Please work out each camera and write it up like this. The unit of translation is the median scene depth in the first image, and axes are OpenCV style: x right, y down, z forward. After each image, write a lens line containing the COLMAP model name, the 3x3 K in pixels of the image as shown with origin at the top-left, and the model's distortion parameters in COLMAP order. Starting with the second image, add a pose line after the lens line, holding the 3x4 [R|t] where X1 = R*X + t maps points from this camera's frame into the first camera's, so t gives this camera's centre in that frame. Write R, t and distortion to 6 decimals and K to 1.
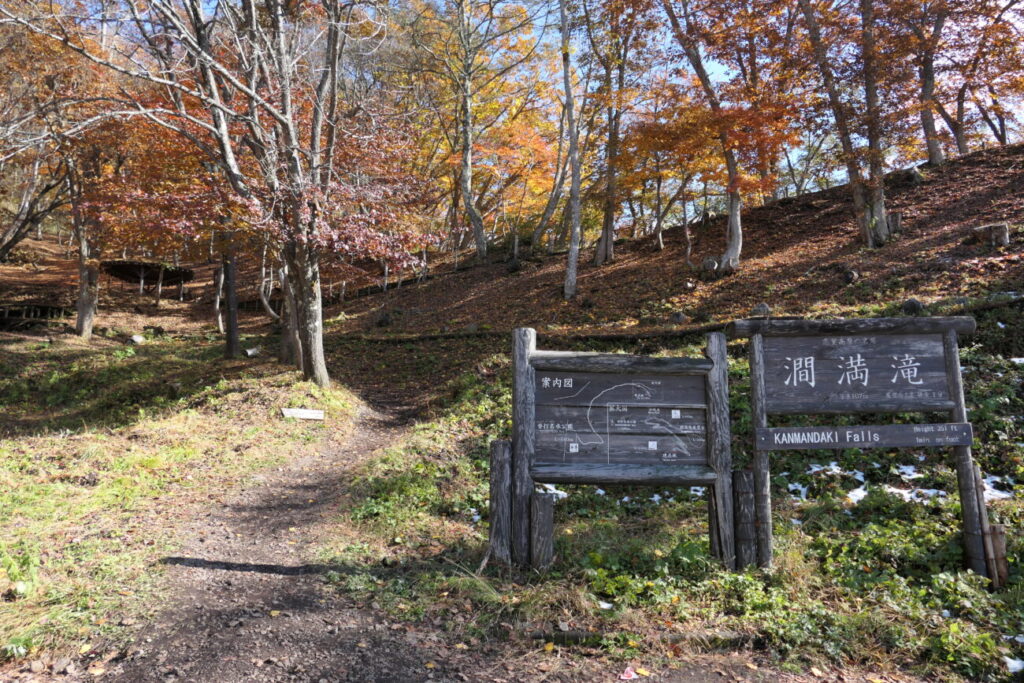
lens RADIAL K [[737.6, 0, 513.4], [0, 737.6, 341.9], [0, 0, 1]] dist [-0.008205, 0.001896]
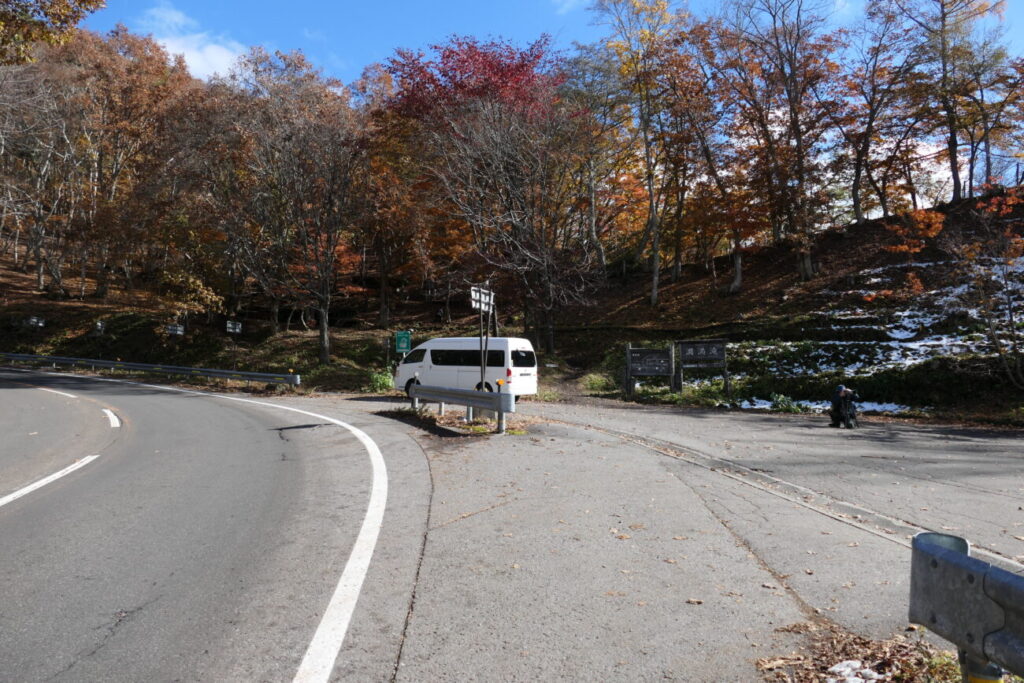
lens RADIAL K [[737.4, 0, 512.0], [0, 737.4, 341.5], [0, 0, 1]] dist [-0.007887, 0.001456]
pose [[0.988830, -0.020811, -0.147591, -0.010918], [0.028122, 0.998470, 0.047621, -0.126441], [0.146374, -0.051240, 0.987901, -1.713076]]
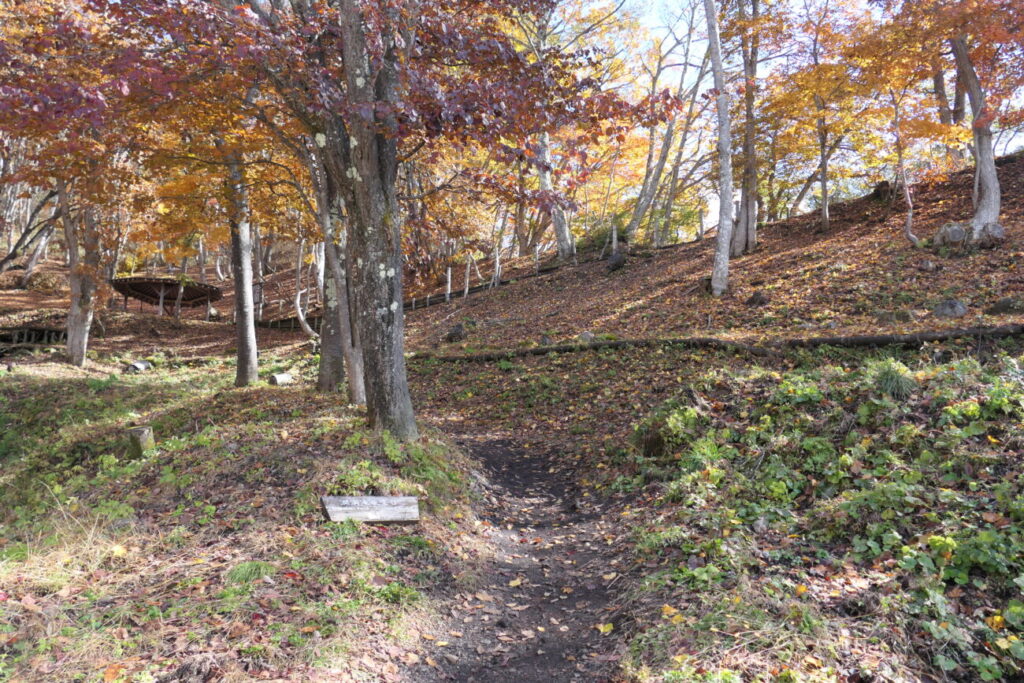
lens RADIAL K [[737.6, 0, 513.4], [0, 737.6, 341.9], [0, 0, 1]] dist [-0.008205, 0.001896]
pose [[0.998582, -0.017882, -0.050139, -0.169053], [0.016038, 0.999188, -0.036950, 0.017188], [0.050759, 0.036093, 0.998059, 0.537815]]
